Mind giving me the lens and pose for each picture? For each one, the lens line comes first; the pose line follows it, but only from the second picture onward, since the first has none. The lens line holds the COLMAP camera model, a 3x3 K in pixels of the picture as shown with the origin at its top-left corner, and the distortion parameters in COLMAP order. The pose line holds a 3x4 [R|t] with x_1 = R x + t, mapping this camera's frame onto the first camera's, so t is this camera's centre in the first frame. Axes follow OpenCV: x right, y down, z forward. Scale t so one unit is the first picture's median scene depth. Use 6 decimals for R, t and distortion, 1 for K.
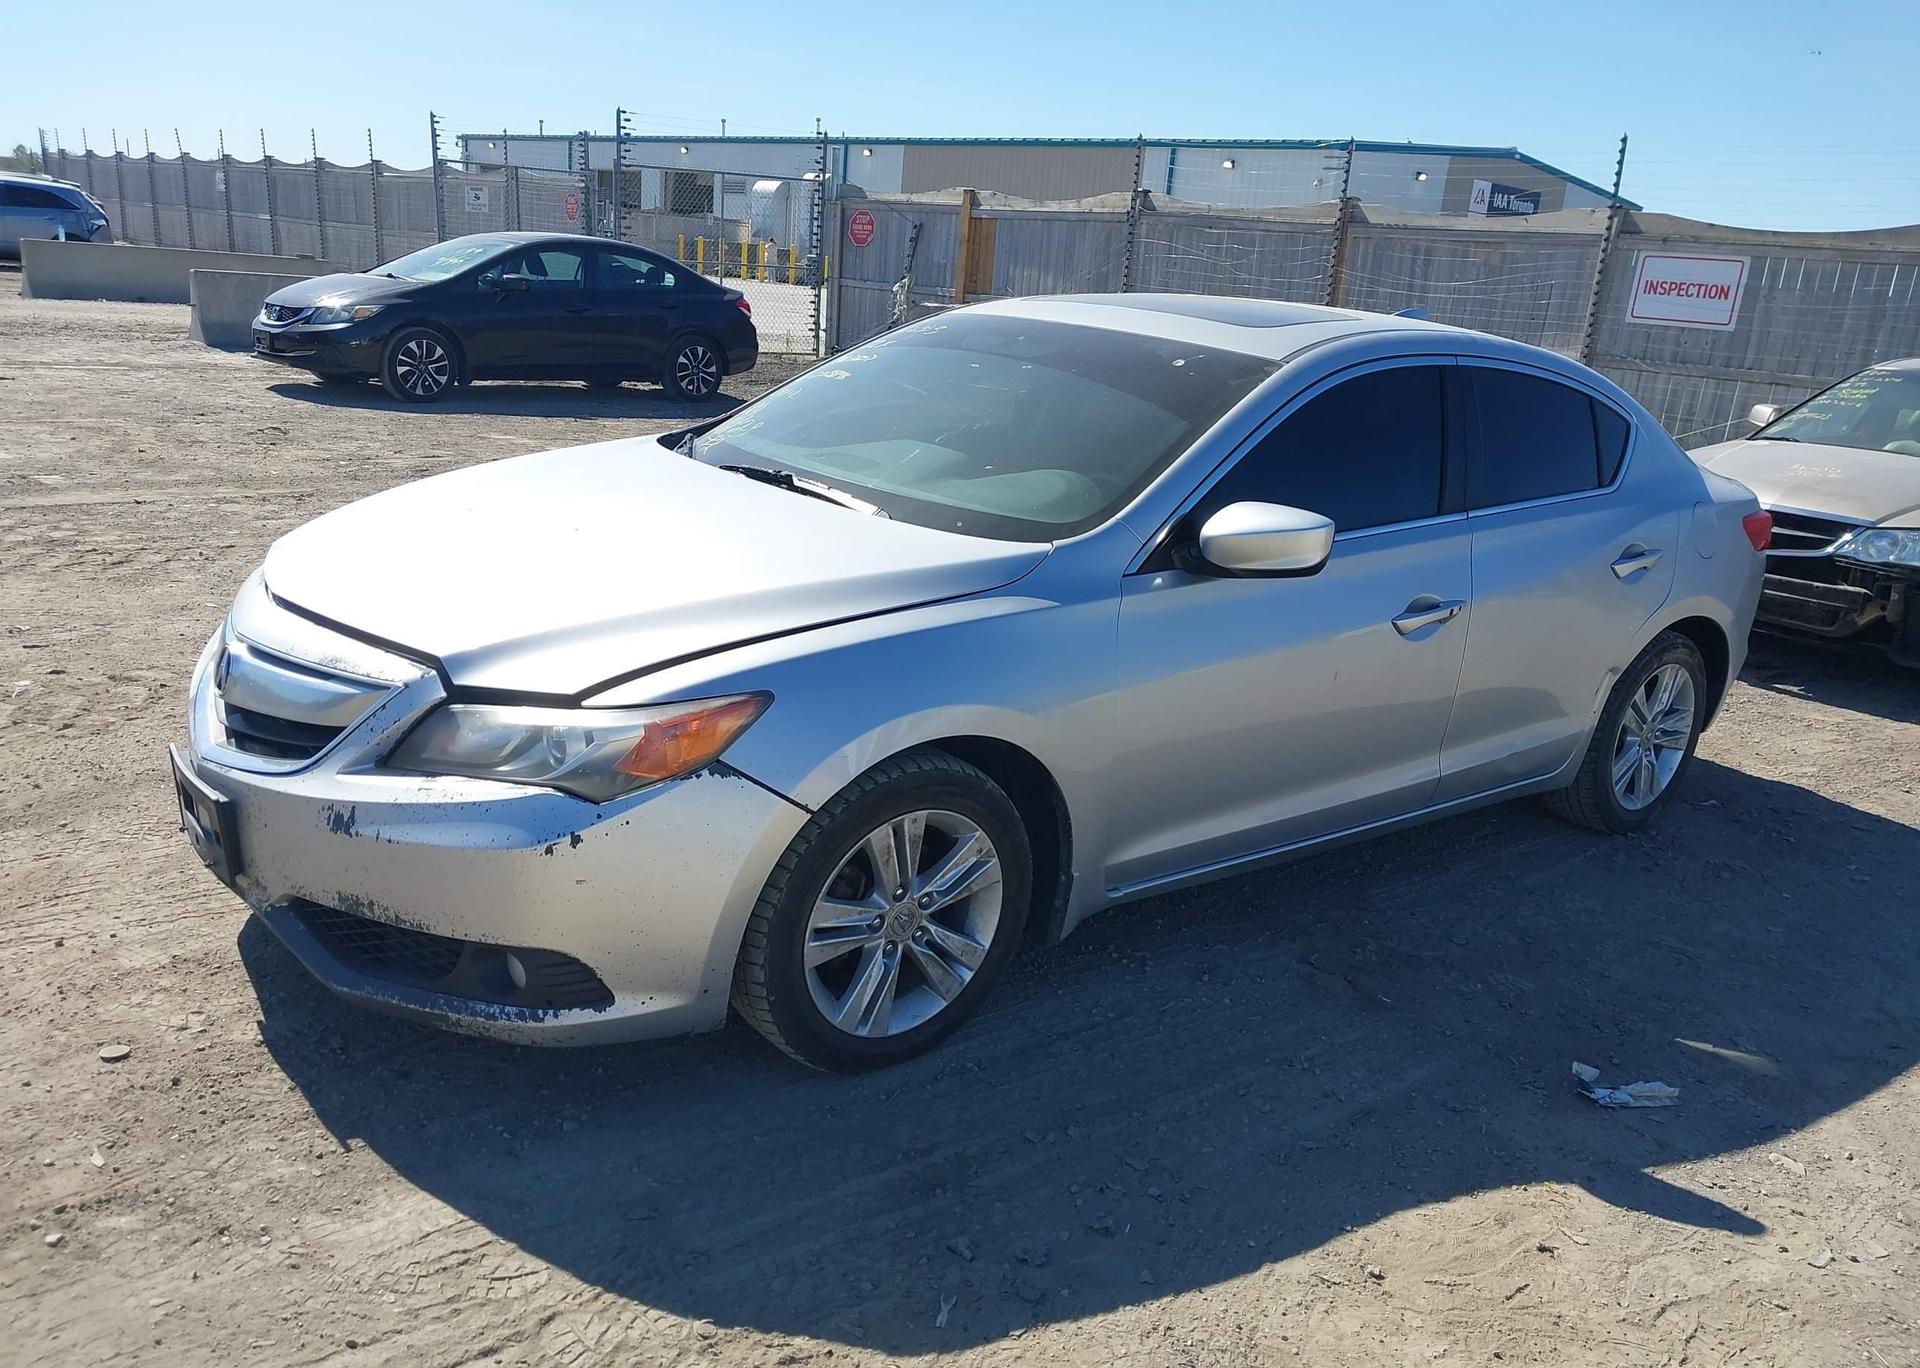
lens RADIAL K [[1542.8, 0, 977.0], [0, 1542.8, 665.9], [0, 0, 1]] dist [0.023287, -0.030275]
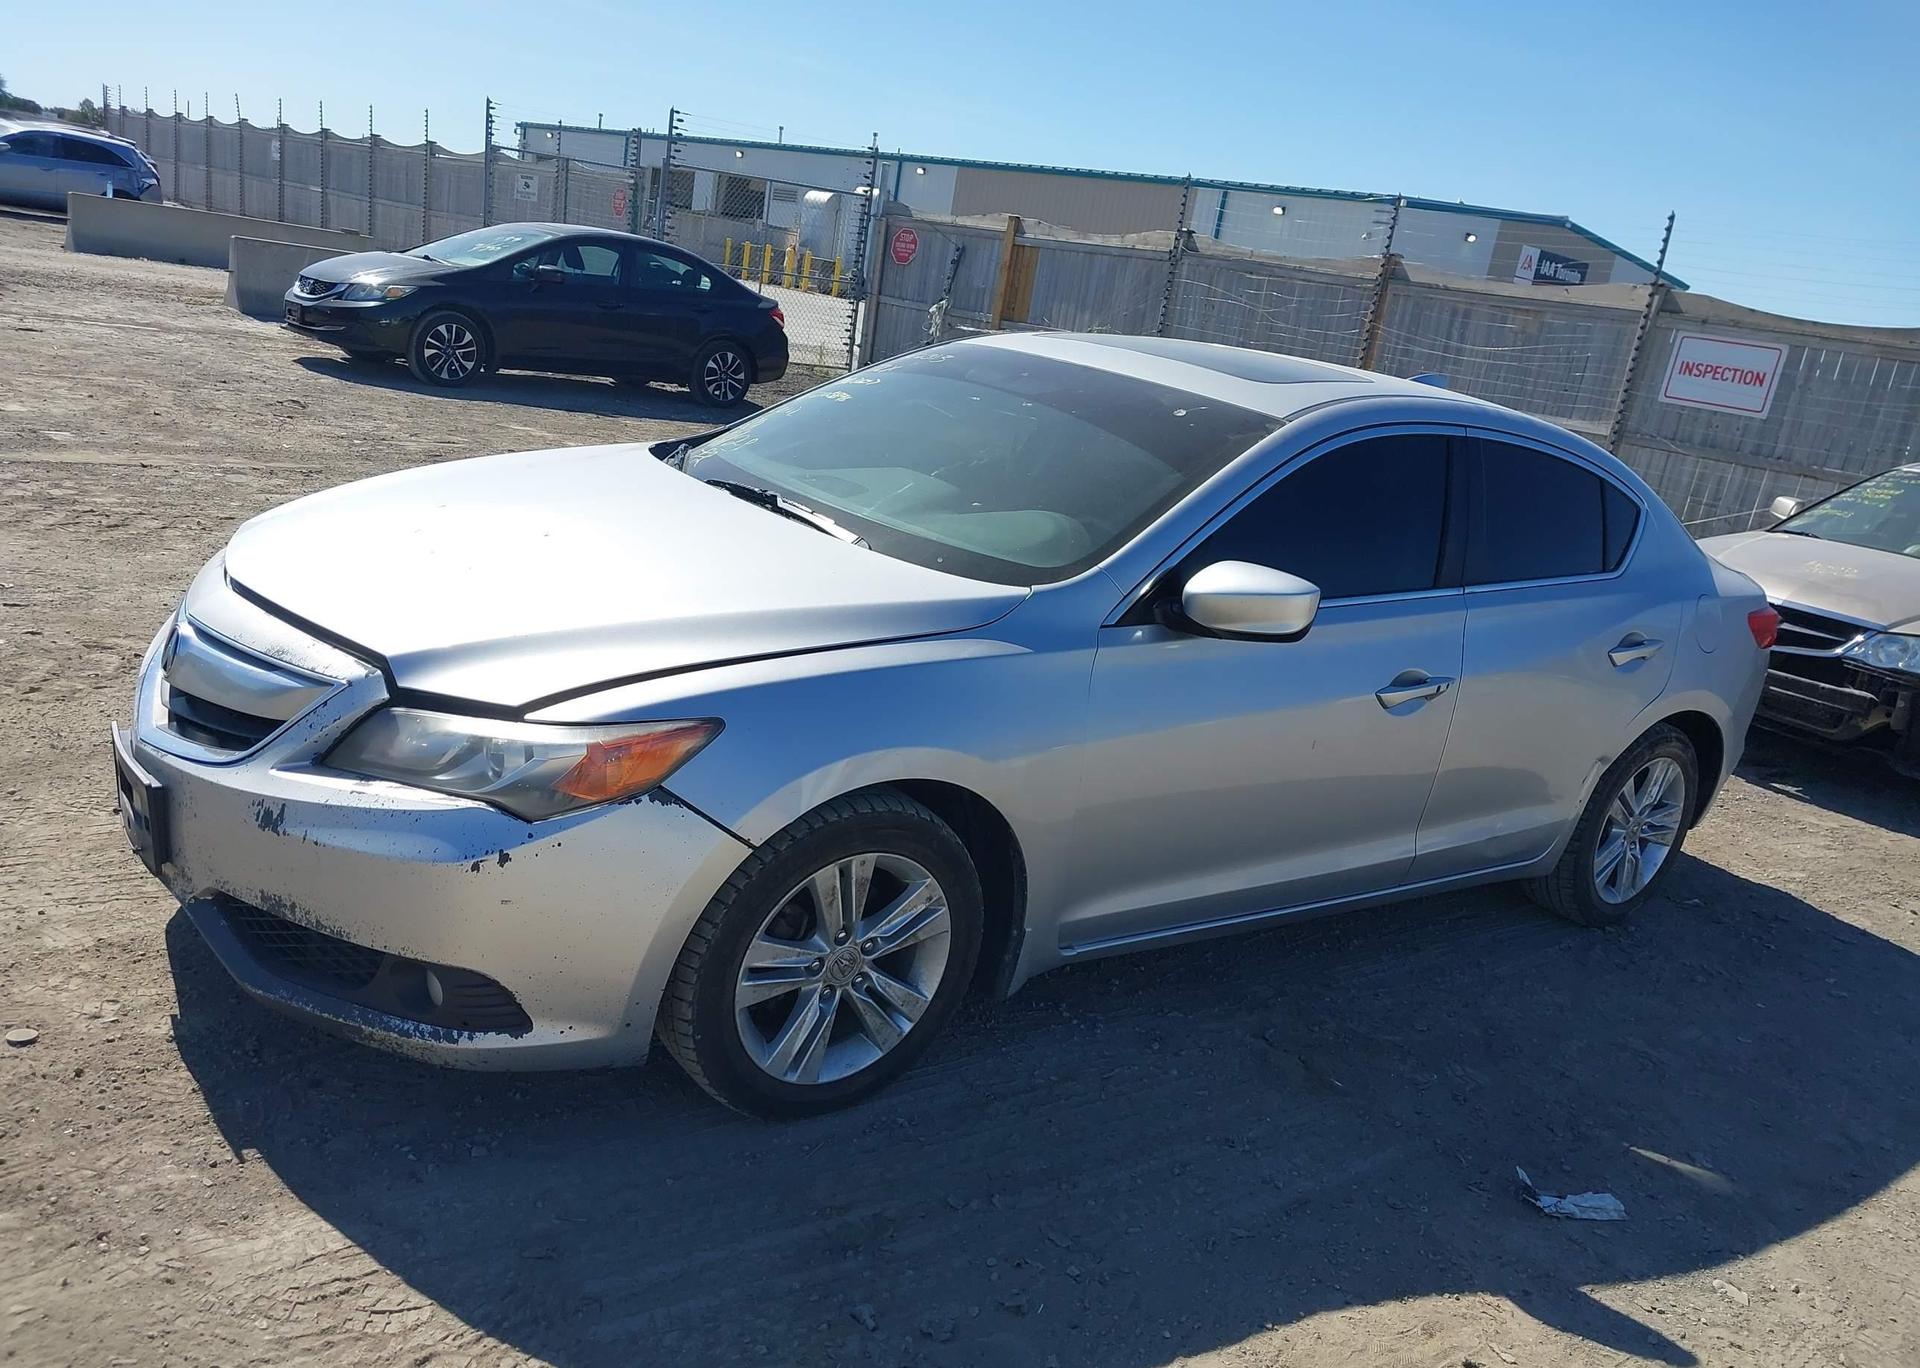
lens RADIAL K [[1542.8, 0, 990.6], [0, 1542.8, 679.8], [0, 0, 1]] dist [0.023287, -0.030275]
pose [[0.996918, 0.078436, -0.001784, 0.025502], [-0.078447, 0.996895, -0.006824, -0.011282], [0.001243, 0.006943, 0.999975, 0.023996]]
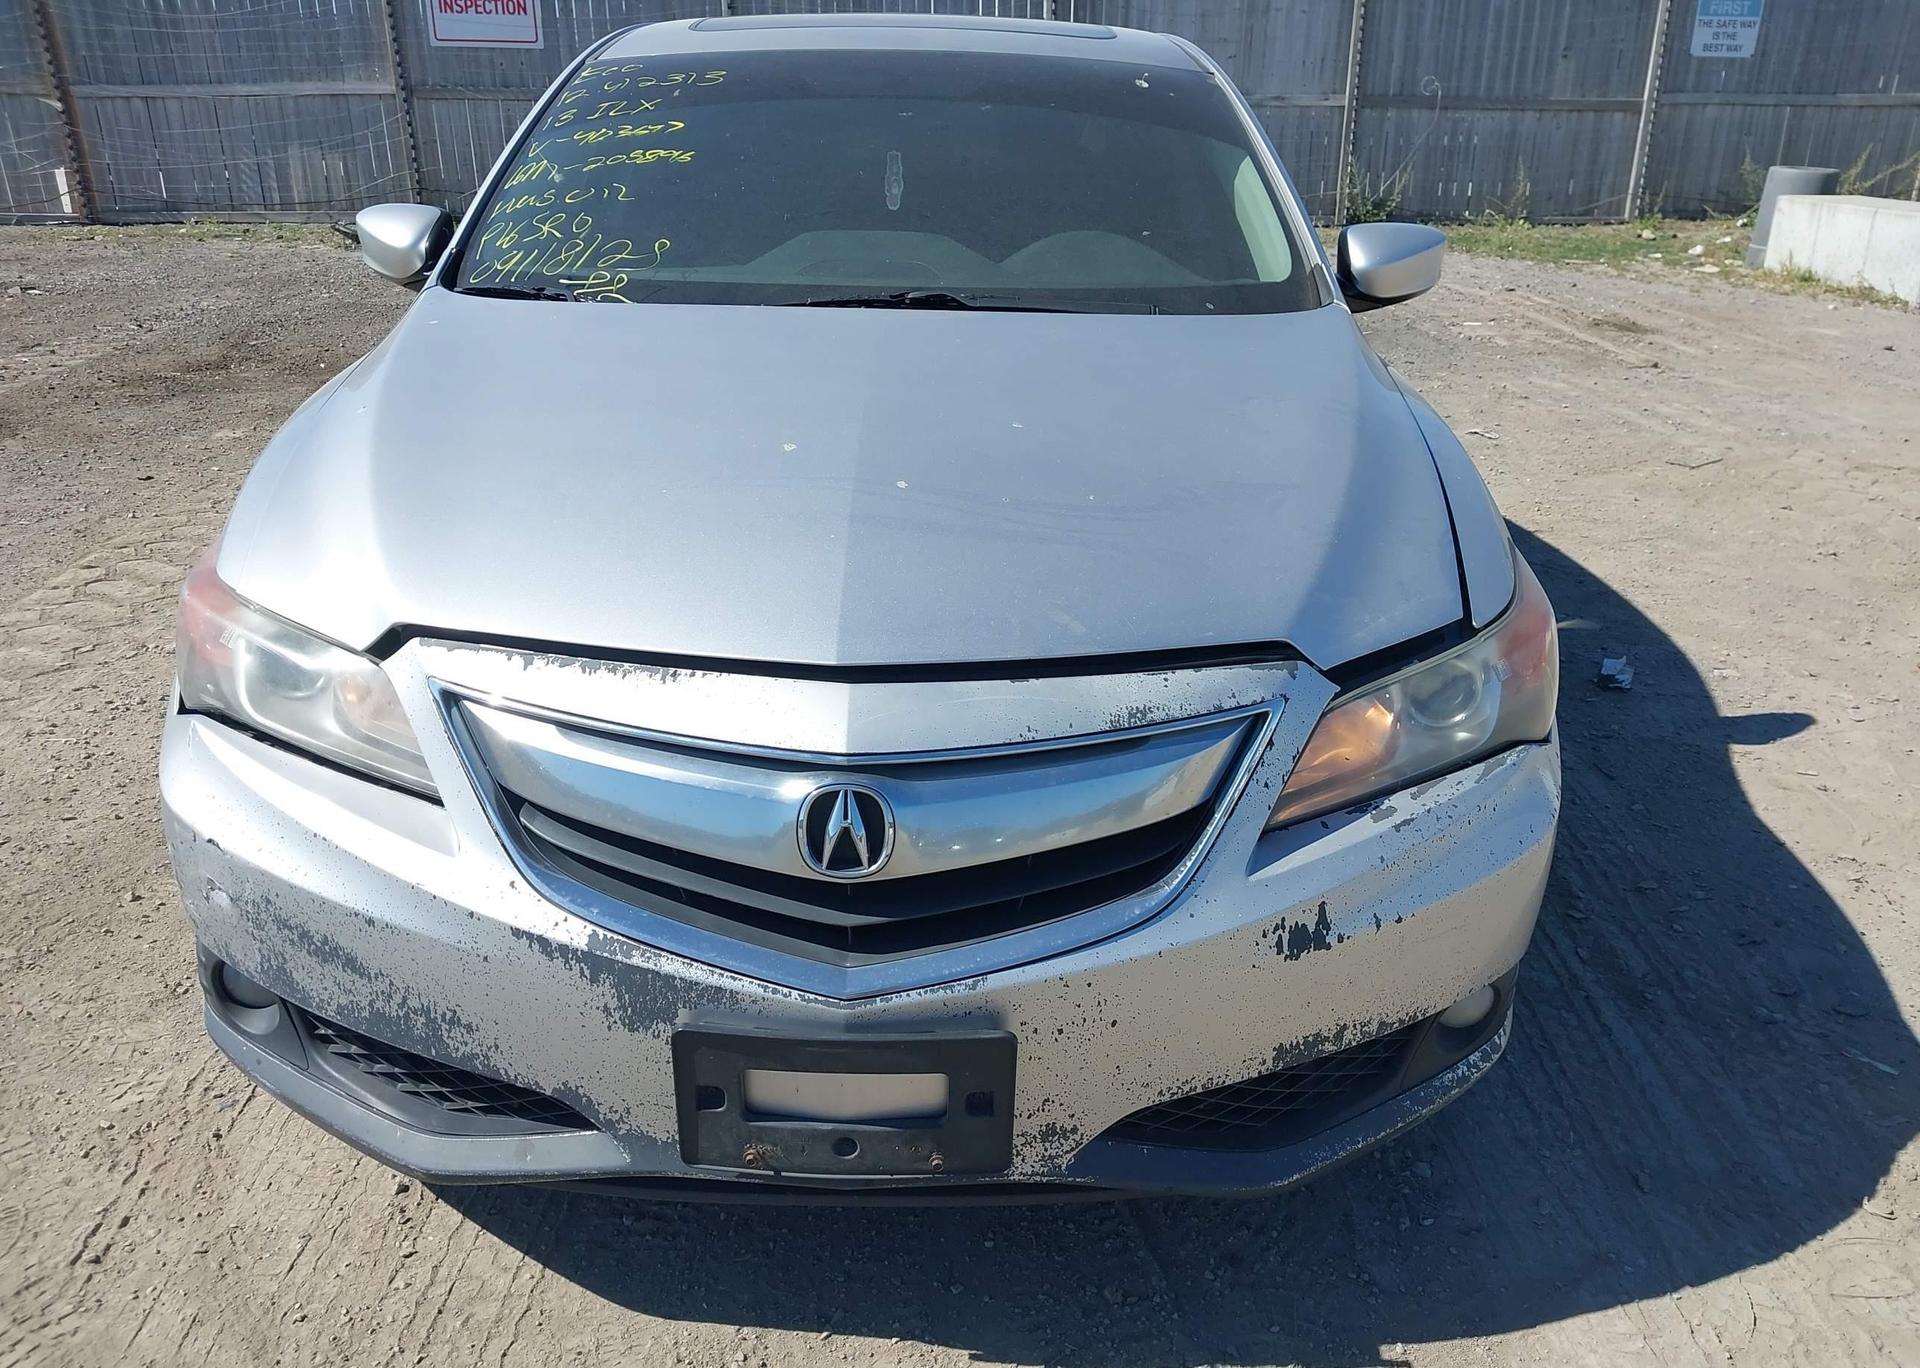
lens RADIAL K [[1542.8, 0, 939.8], [0, 1542.8, 665.5], [0, 0, 1]] dist [0.023287, -0.030275]
pose [[0.628720, -0.347546, 0.695646, -0.655260], [0.233402, 0.937663, 0.257511, -0.144258], [-0.741778, 0.000463, 0.670646, 0.504900]]
